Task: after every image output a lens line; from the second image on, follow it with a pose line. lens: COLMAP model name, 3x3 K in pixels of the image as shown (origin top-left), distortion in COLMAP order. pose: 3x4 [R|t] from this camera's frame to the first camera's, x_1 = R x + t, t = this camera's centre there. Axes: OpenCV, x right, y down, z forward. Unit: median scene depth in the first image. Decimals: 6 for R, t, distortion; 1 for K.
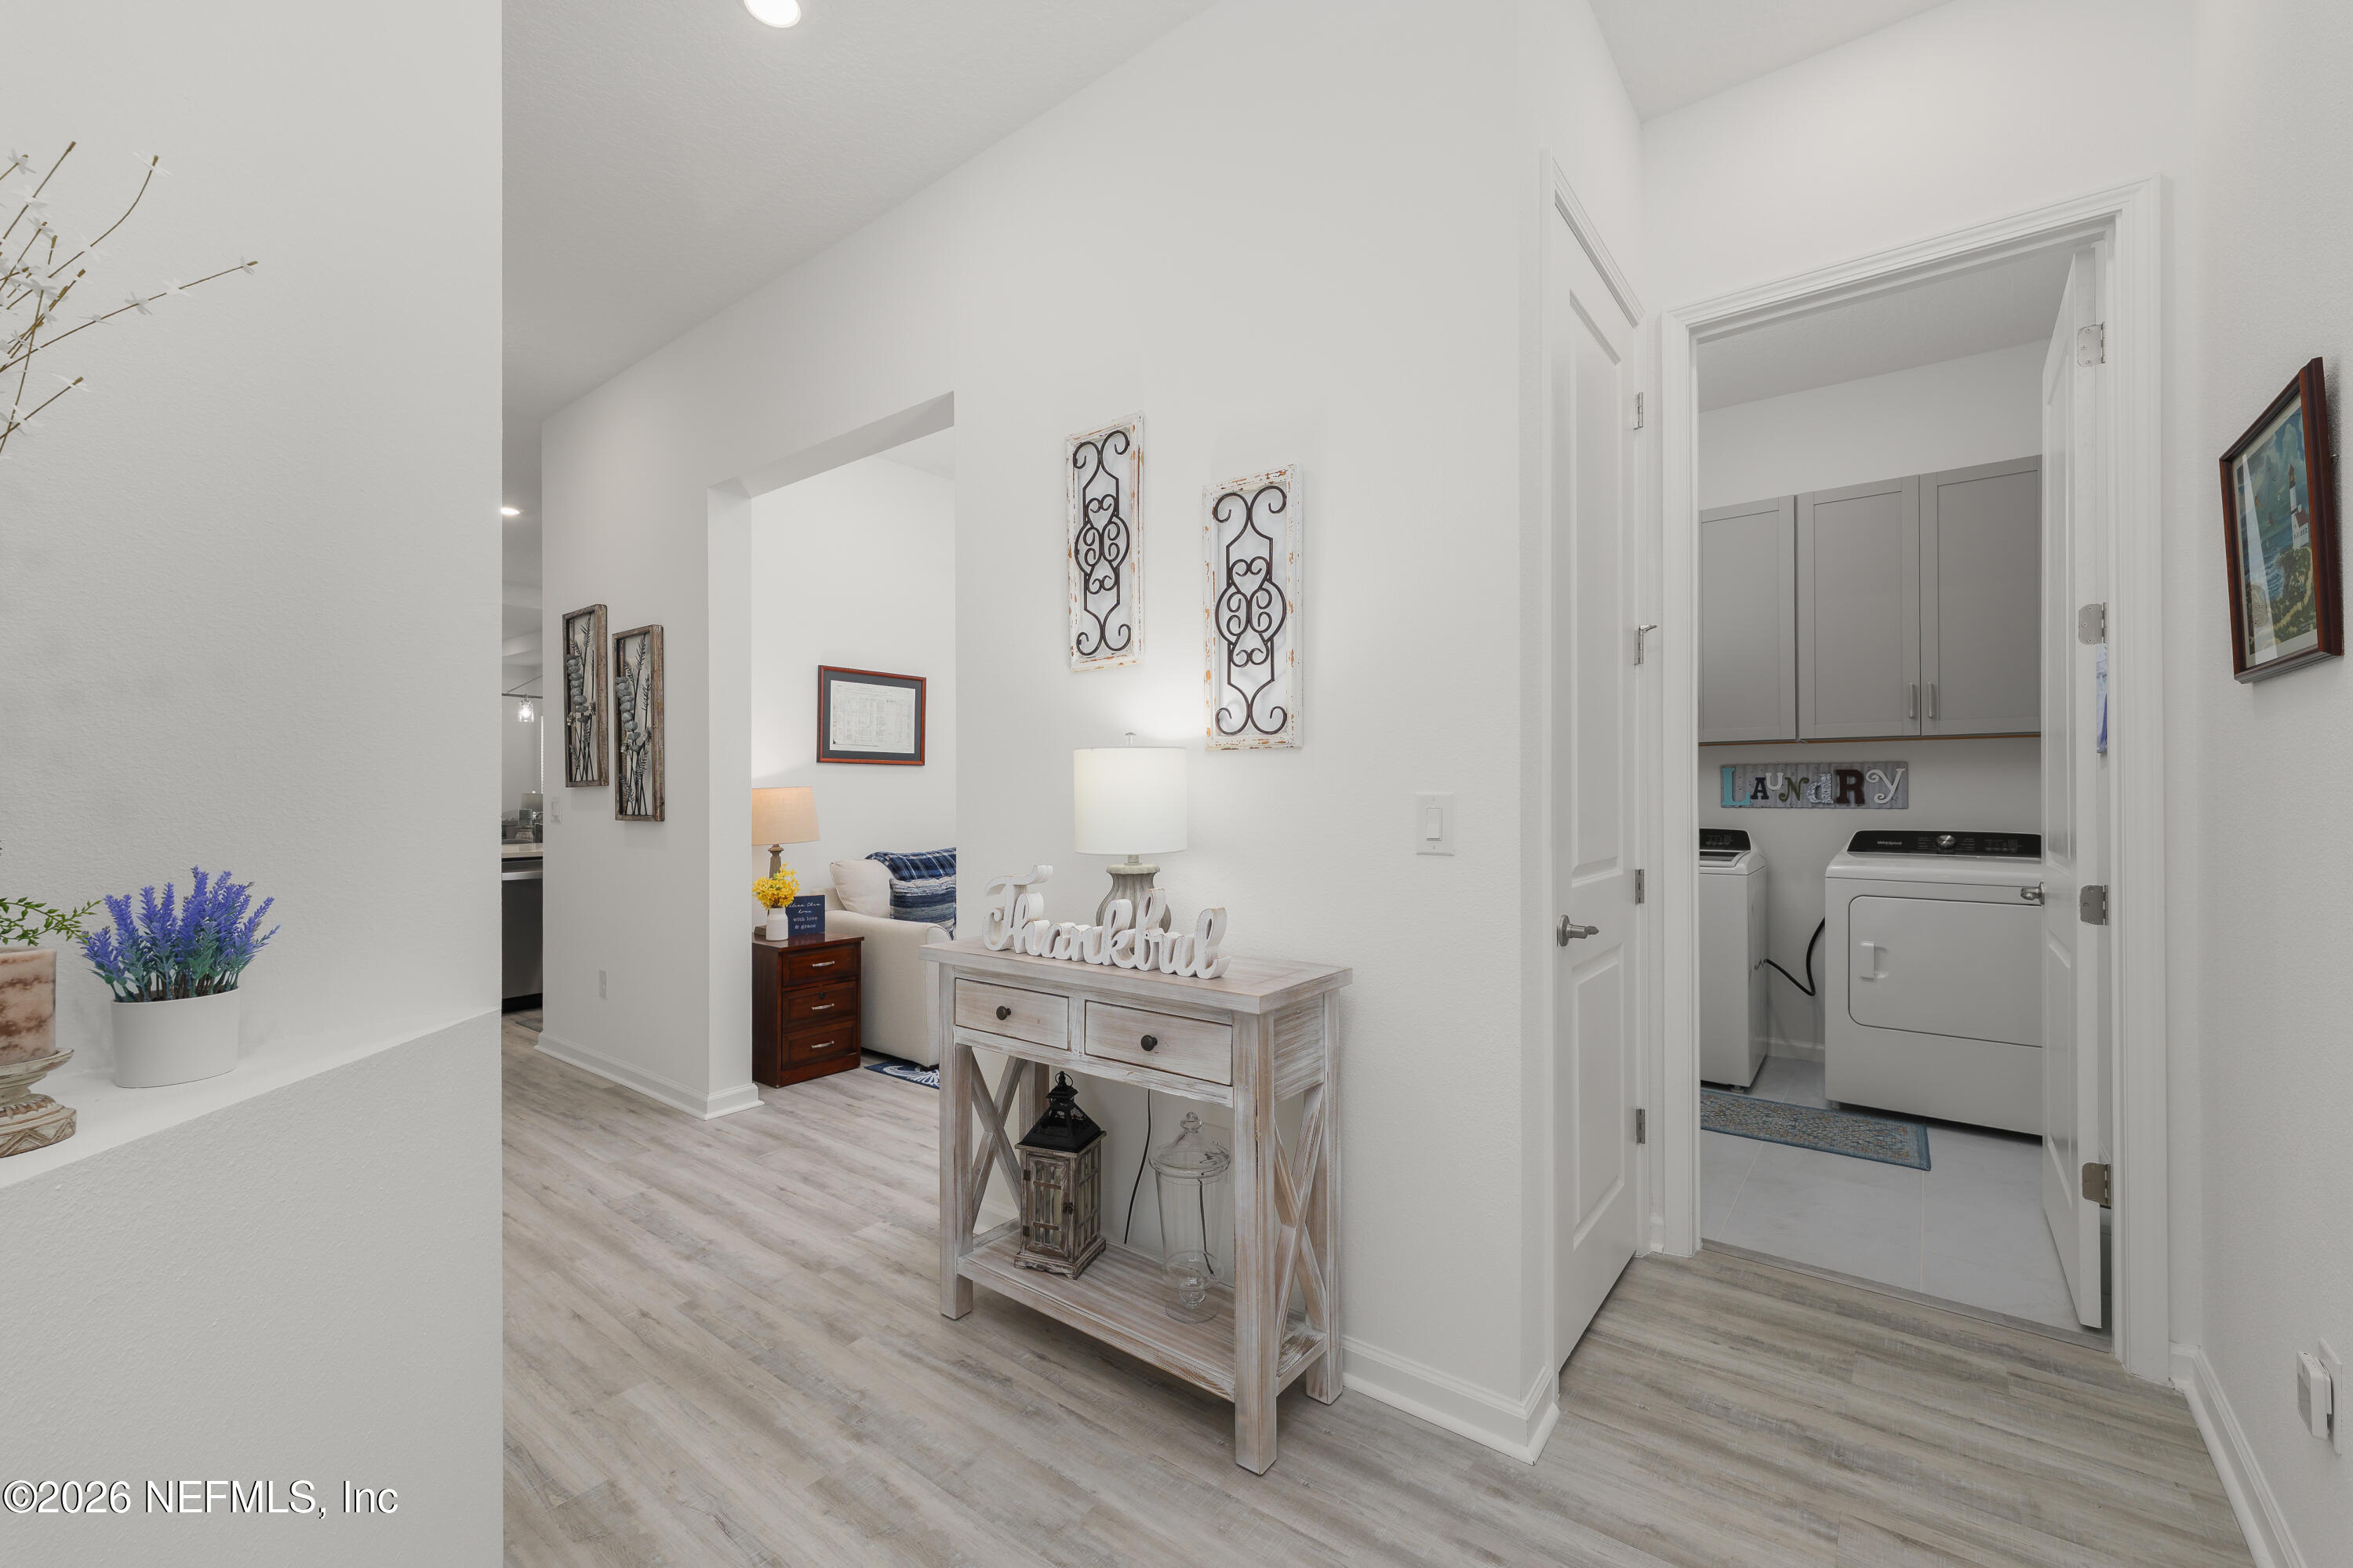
lens RADIAL K [[972.5, 0, 1157.8], [0, 972.5, 789.0], [0, 0, 1]] dist [0.007271, -0.002502]
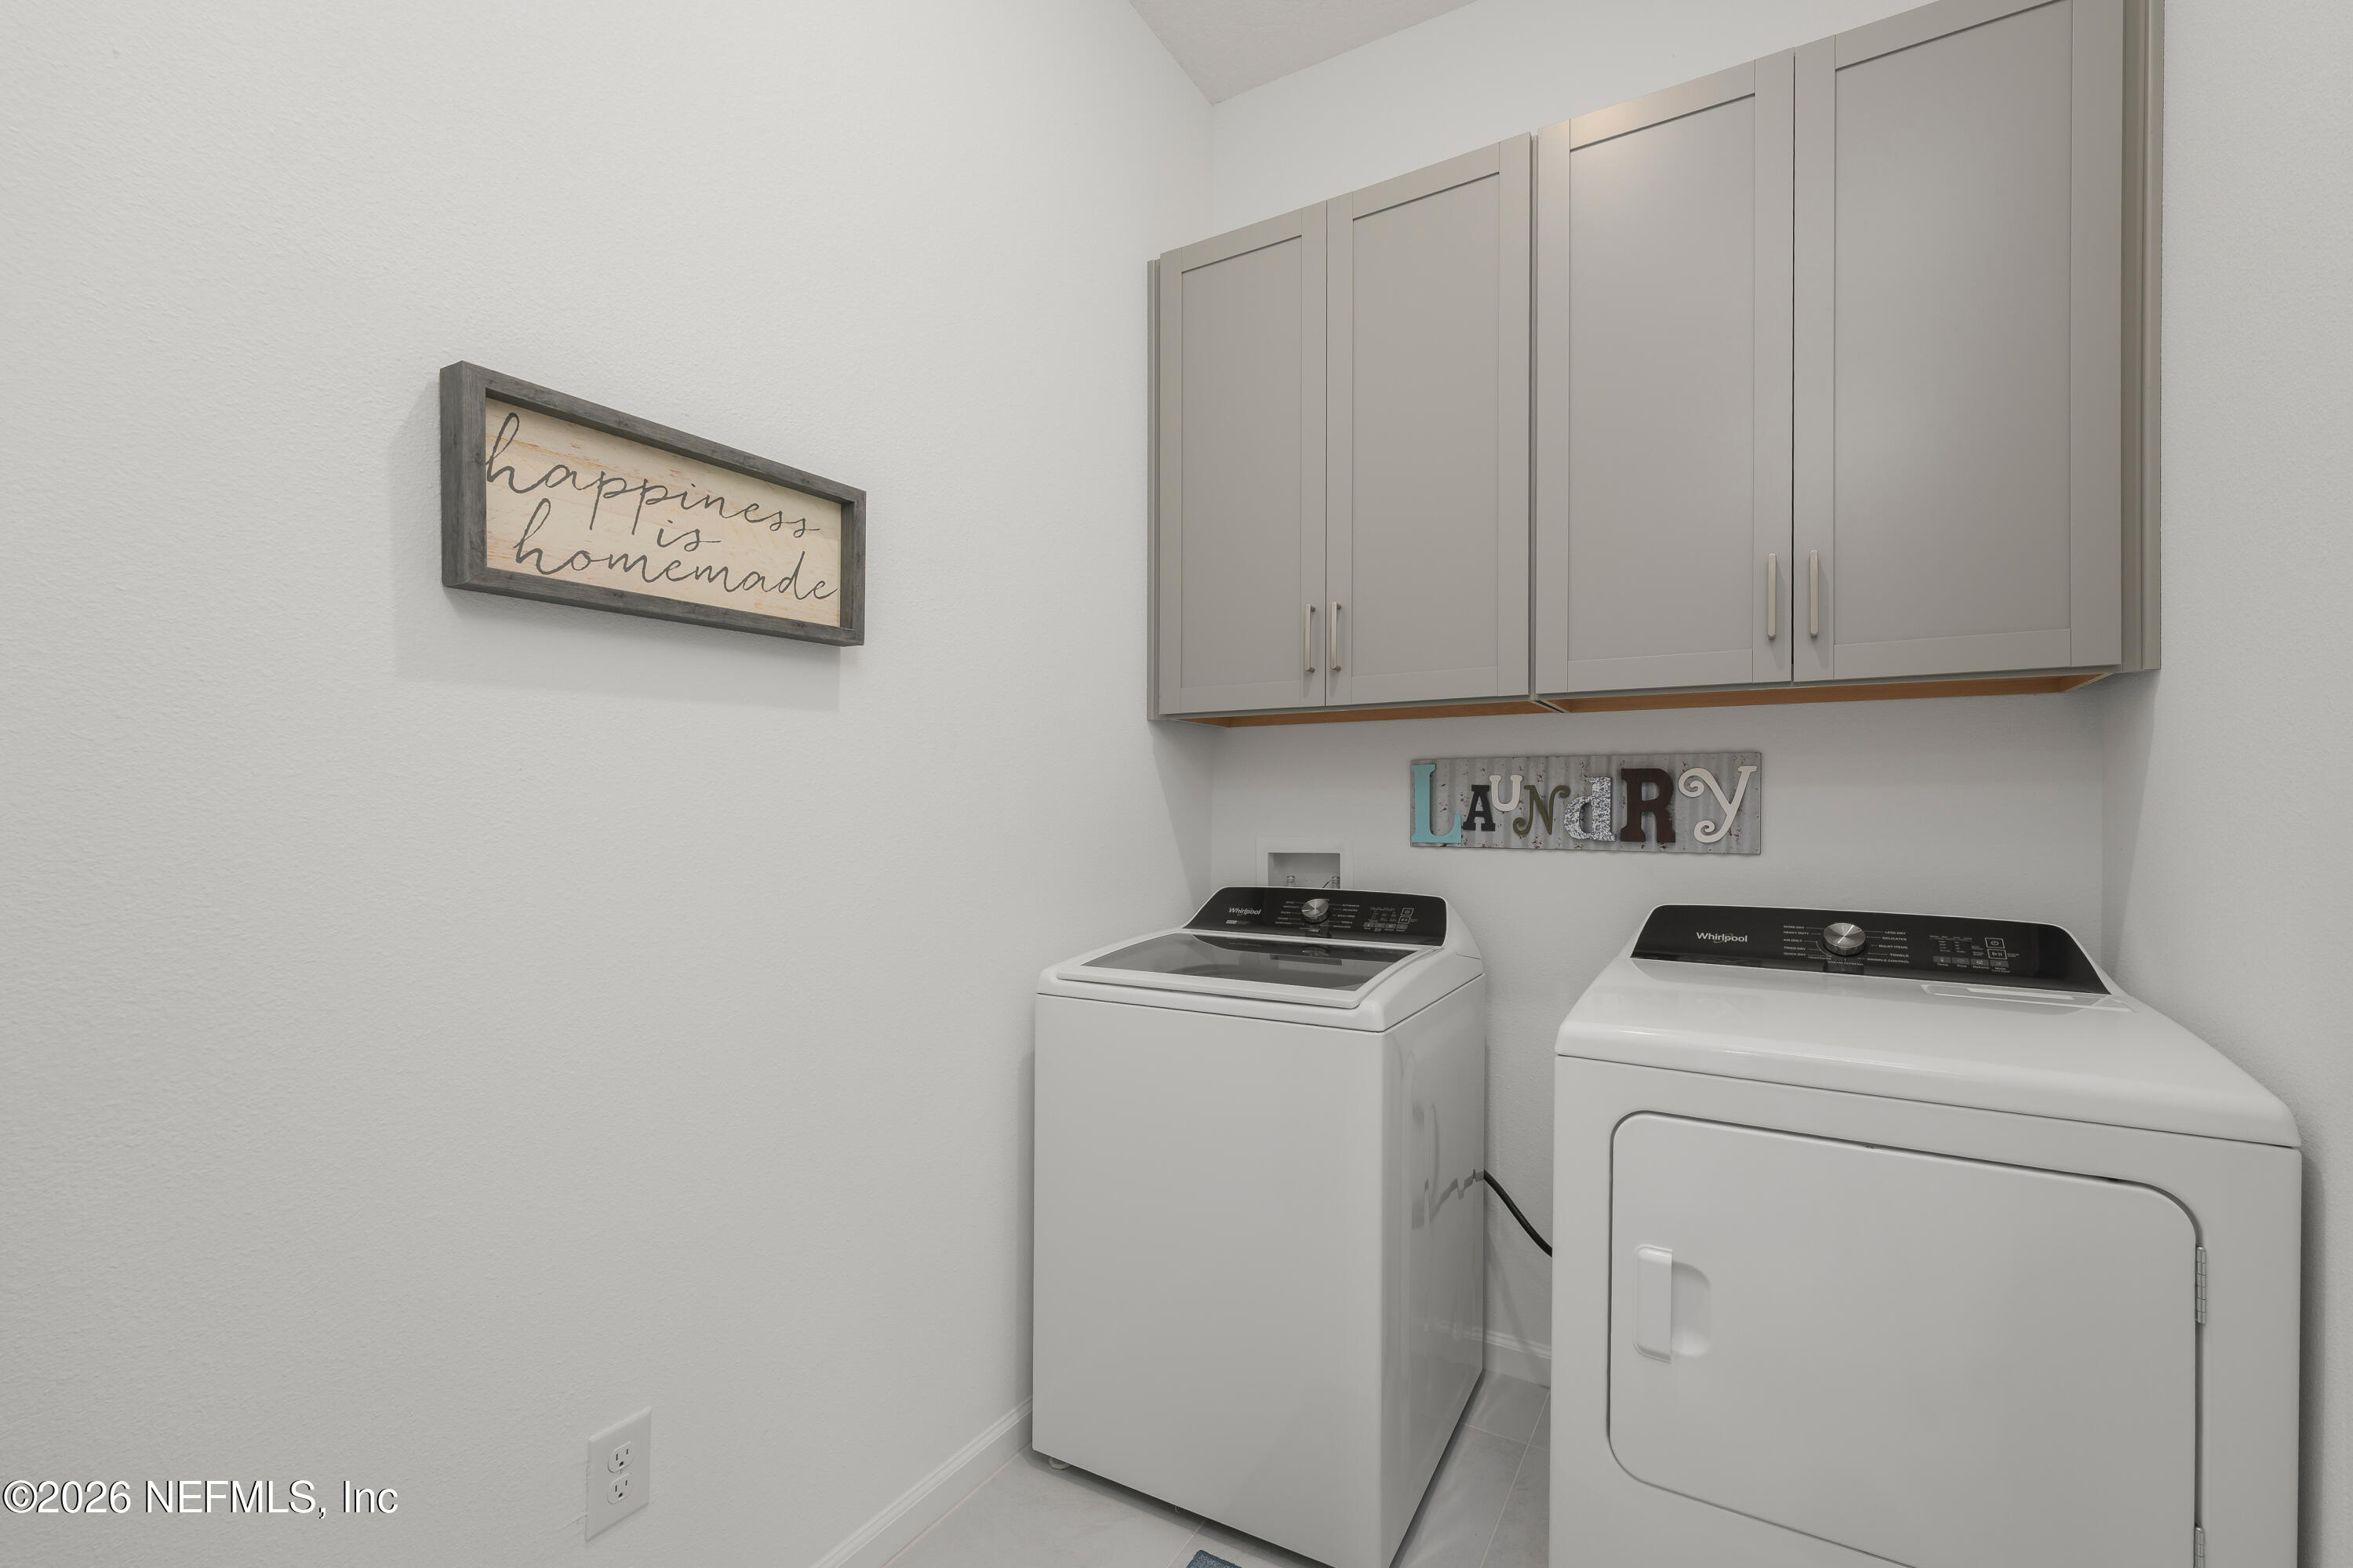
lens RADIAL K [[972.5, 0, 1200.1], [0, 972.5, 806.7], [0, 0, 1]] dist [0.007271, -0.002502]
pose [[0.990837, 0.008272, 0.134808, 0.438520], [-0.008503, 0.999963, 0.001141, -0.000657], [-0.134794, -0.002277, 0.990871, 0.572660]]
